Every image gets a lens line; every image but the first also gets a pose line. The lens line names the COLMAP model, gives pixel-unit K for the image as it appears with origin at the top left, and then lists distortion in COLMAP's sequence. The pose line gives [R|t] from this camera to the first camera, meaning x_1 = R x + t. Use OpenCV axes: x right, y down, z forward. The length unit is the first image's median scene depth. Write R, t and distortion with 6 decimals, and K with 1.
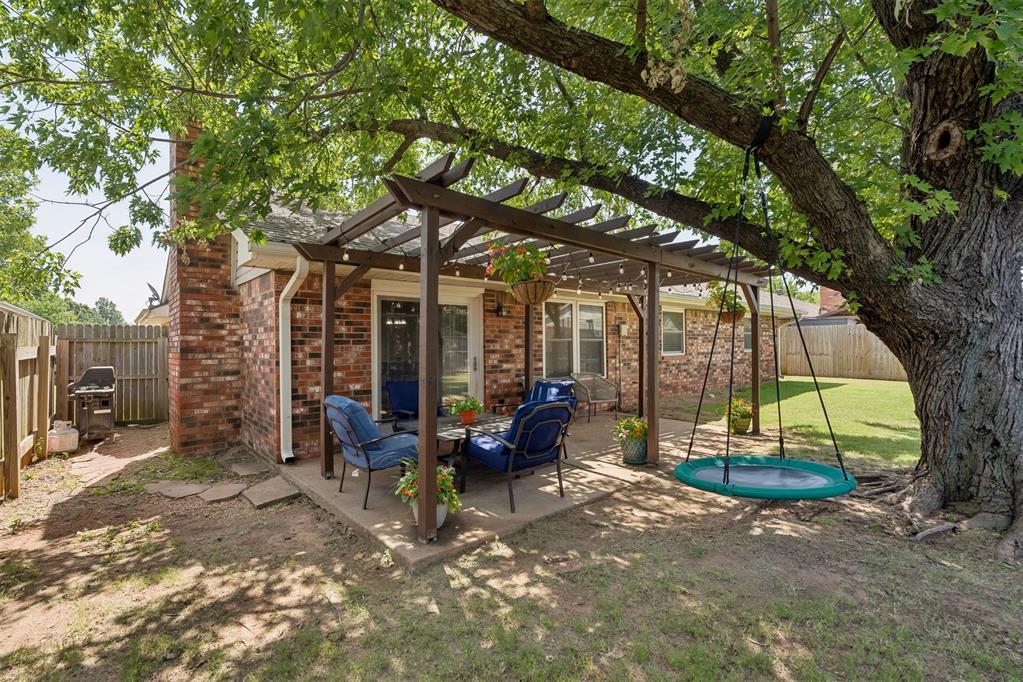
lens RADIAL K [[460.4, 0, 514.8], [0, 460.4, 338.7], [0, 0, 1]] dist [-0.007646, 0.003039]
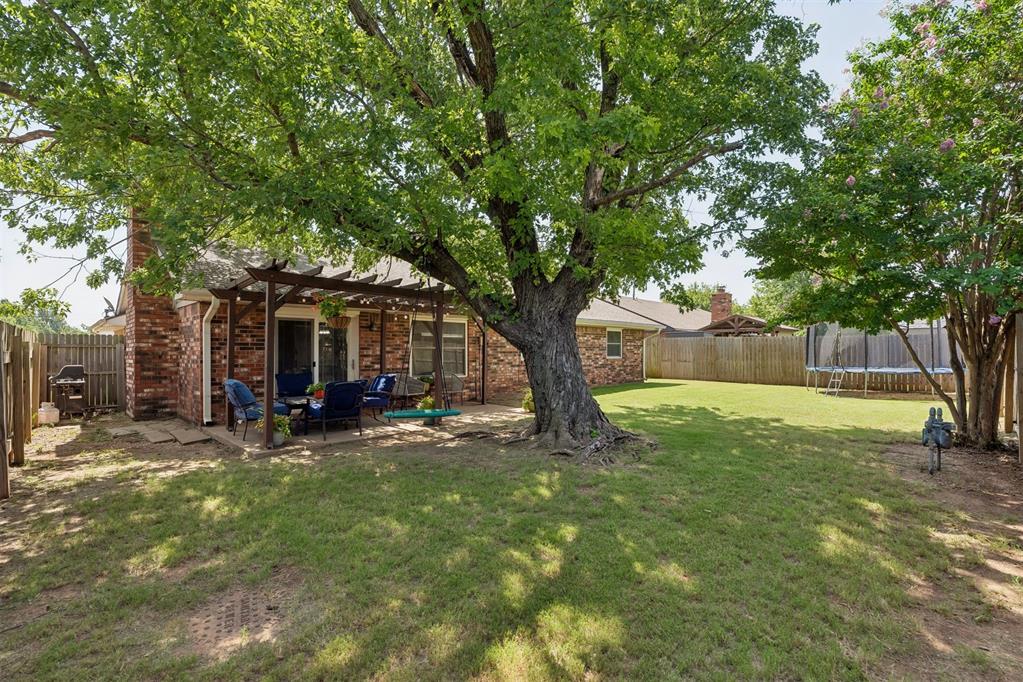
lens RADIAL K [[460.4, 0, 510.9], [0, 460.4, 350.4], [0, 0, 1]] dist [-0.007646, 0.003039]
pose [[0.998015, 0.007143, 0.062575, 0.375545], [-0.007690, 0.999934, 0.008501, -0.005201], [-0.062511, -0.008965, 0.998004, -0.535410]]
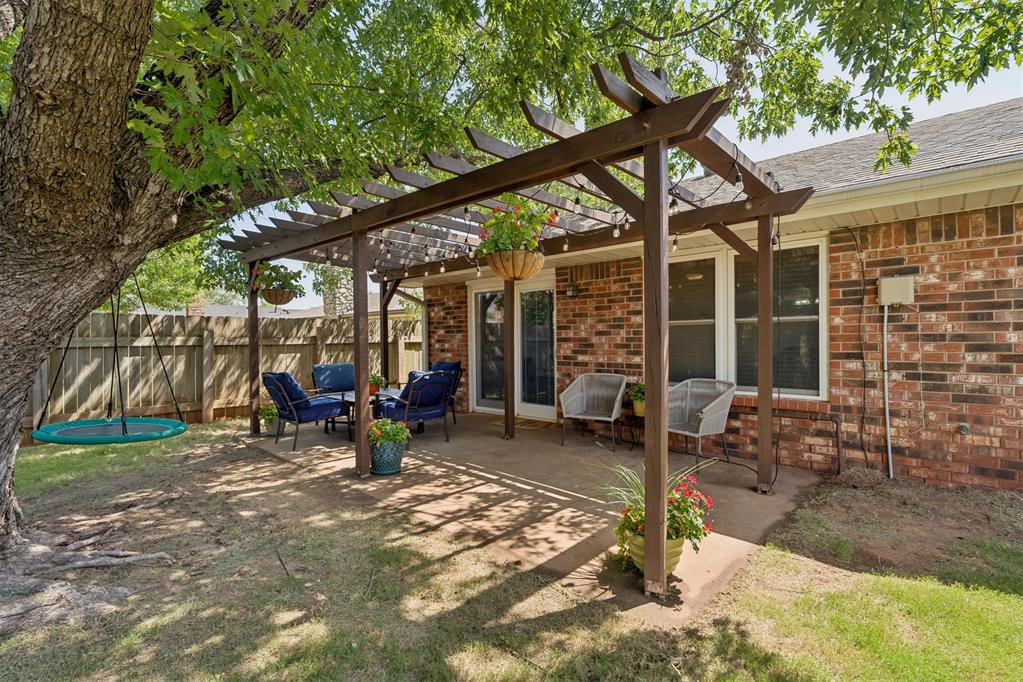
lens RADIAL K [[460.4, 0, 509.6], [0, 460.4, 342.3], [0, 0, 1]] dist [-0.007646, 0.003039]
pose [[0.093034, 0.011196, -0.995600, 0.963062], [0.020289, 0.999708, 0.013138, 0.023489], [0.995456, -0.021422, 0.092779, 1.002098]]
